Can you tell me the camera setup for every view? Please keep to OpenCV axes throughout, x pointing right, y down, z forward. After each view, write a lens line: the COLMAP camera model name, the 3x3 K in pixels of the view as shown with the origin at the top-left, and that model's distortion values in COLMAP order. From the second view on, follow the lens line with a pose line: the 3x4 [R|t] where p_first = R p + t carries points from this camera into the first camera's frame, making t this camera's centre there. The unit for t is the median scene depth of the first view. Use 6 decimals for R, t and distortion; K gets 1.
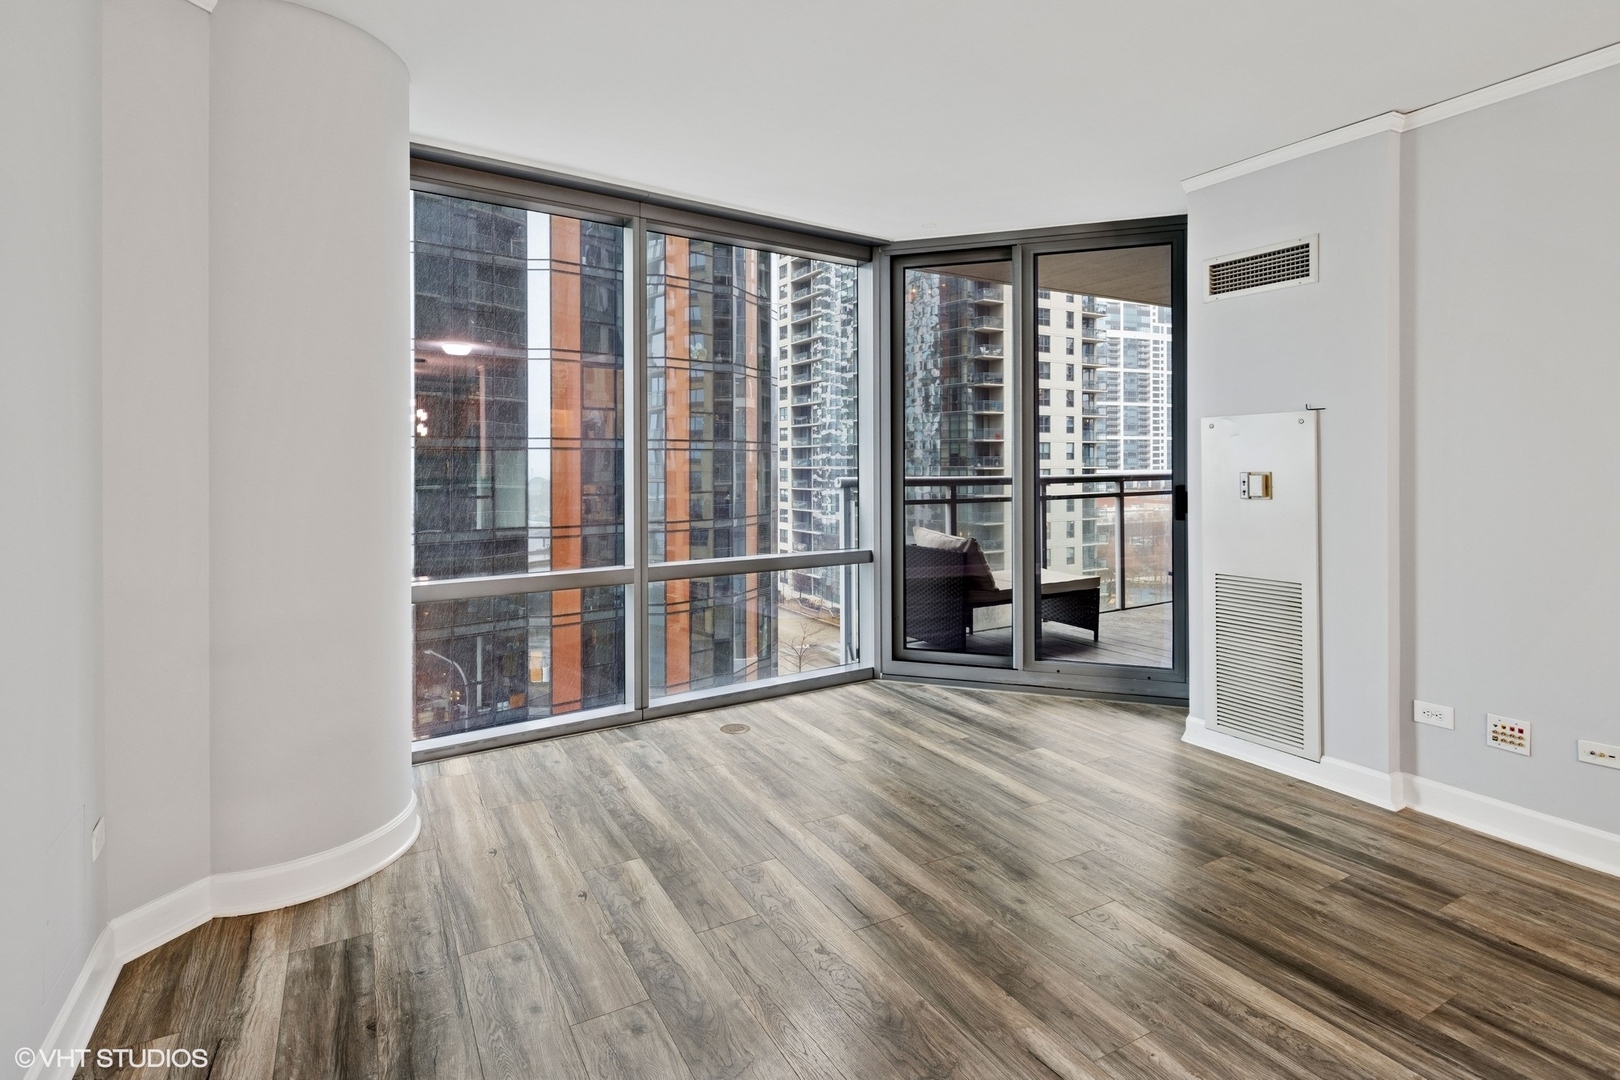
lens RADIAL K [[801.7, 0, 806.3], [0, 801.7, 464.3], [0, 0, 1]] dist [-0.000470, -0.000917]
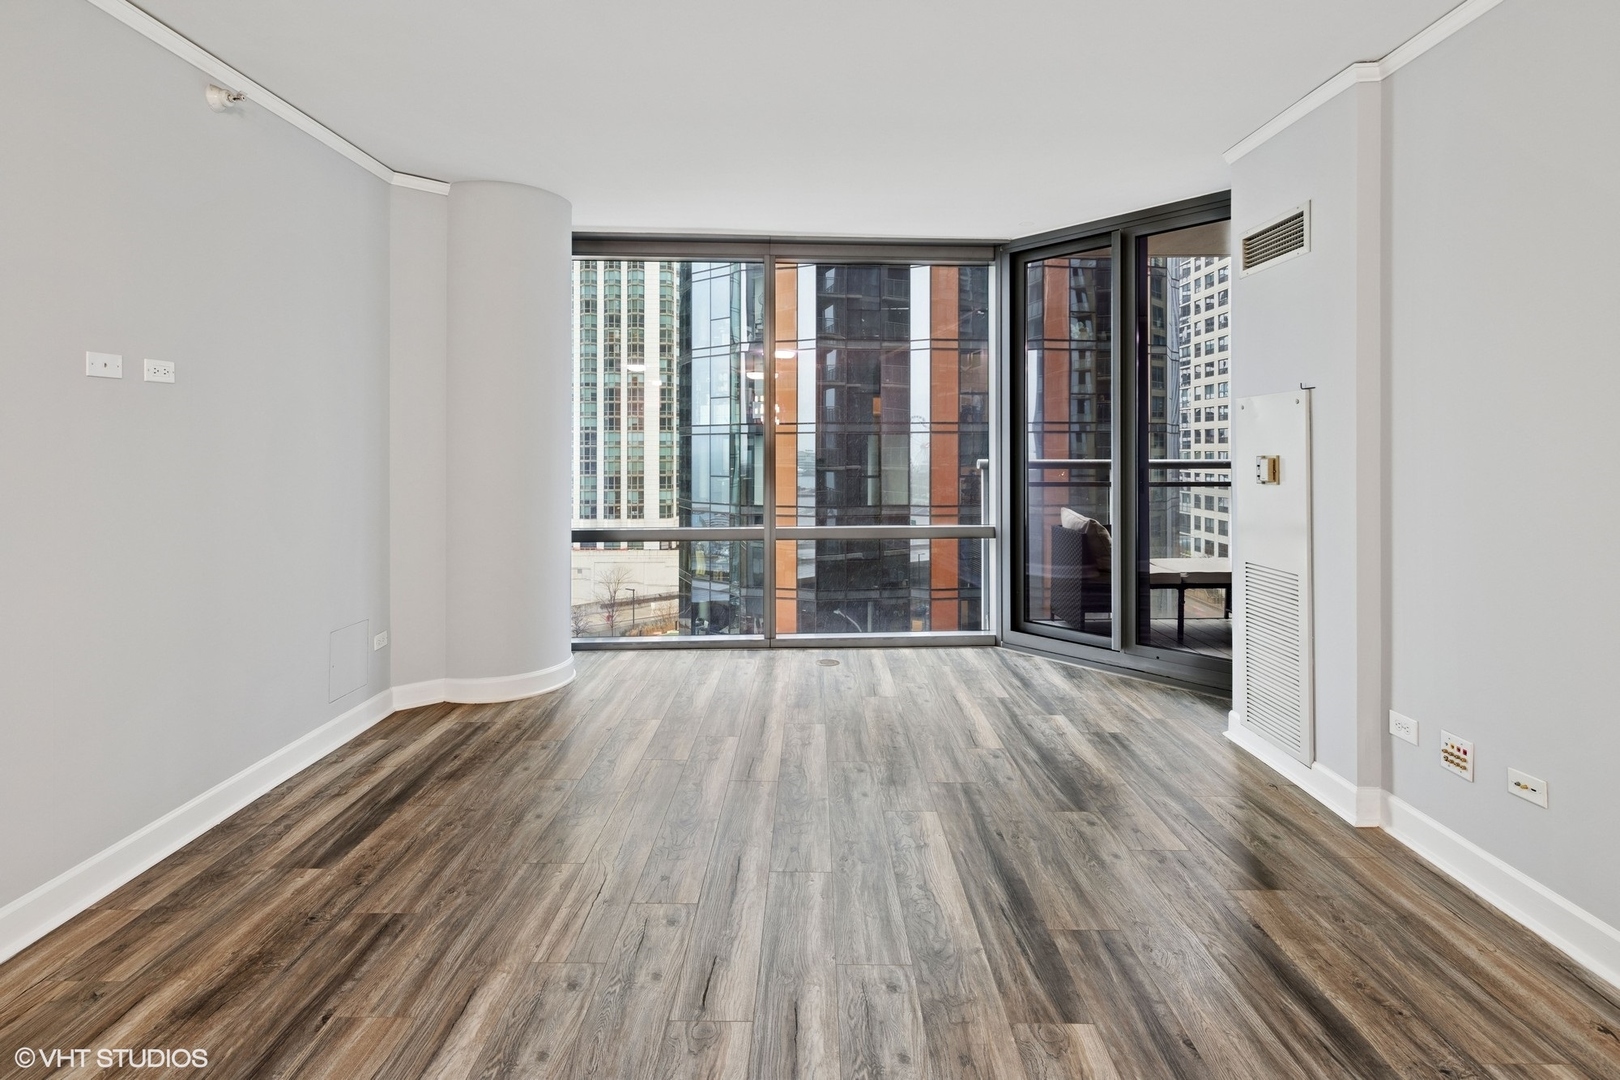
lens RADIAL K [[804.1, 0, 800.1], [0, 804.1, 446.8], [0, 0, 1]] dist [0.004684, -0.003133]
pose [[0.863671, -0.001297, -0.504054, 0.259543], [0.001153, 0.999999, -0.000597, -0.000300], [0.504054, -0.000066, 0.863672, -0.045874]]
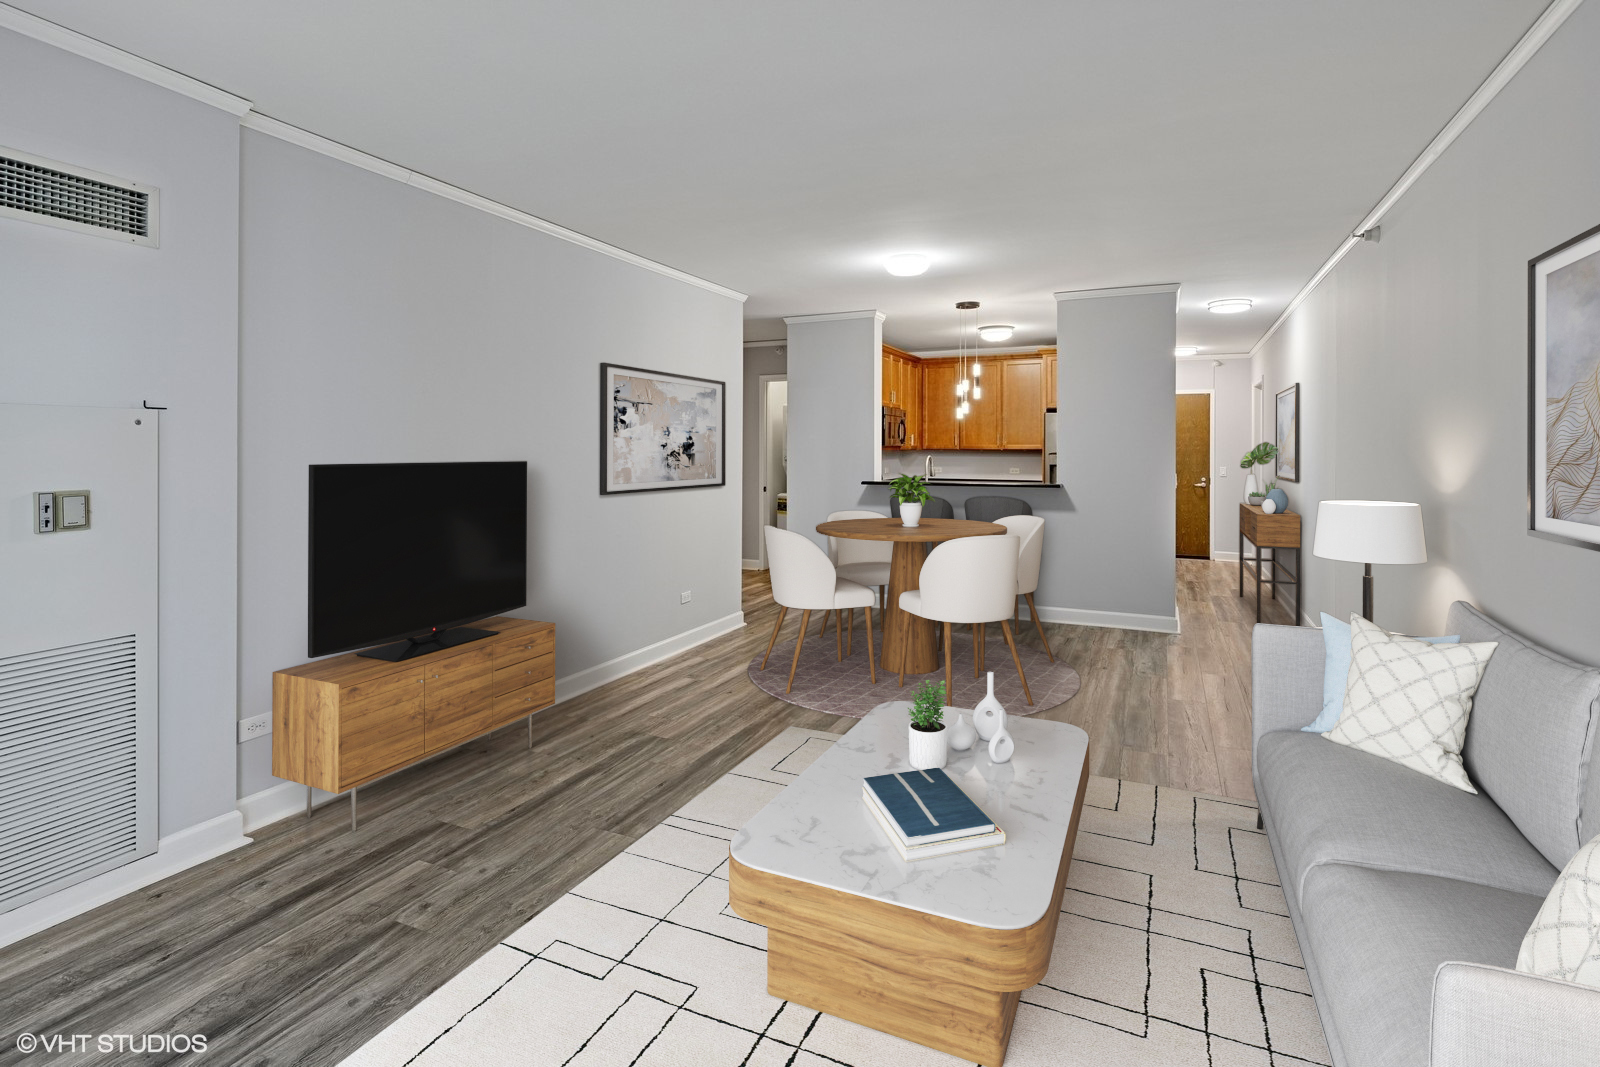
lens RADIAL K [[784.7, 0, 798.9], [0, 784.7, 451.3], [0, 0, 1]] dist [0.018546, -0.000578]
pose [[-0.585001, -0.000790, 0.811032, -0.161039], [-0.004552, 0.999987, -0.002309, -0.011594], [-0.811020, -0.005042, -0.584997, 0.407925]]
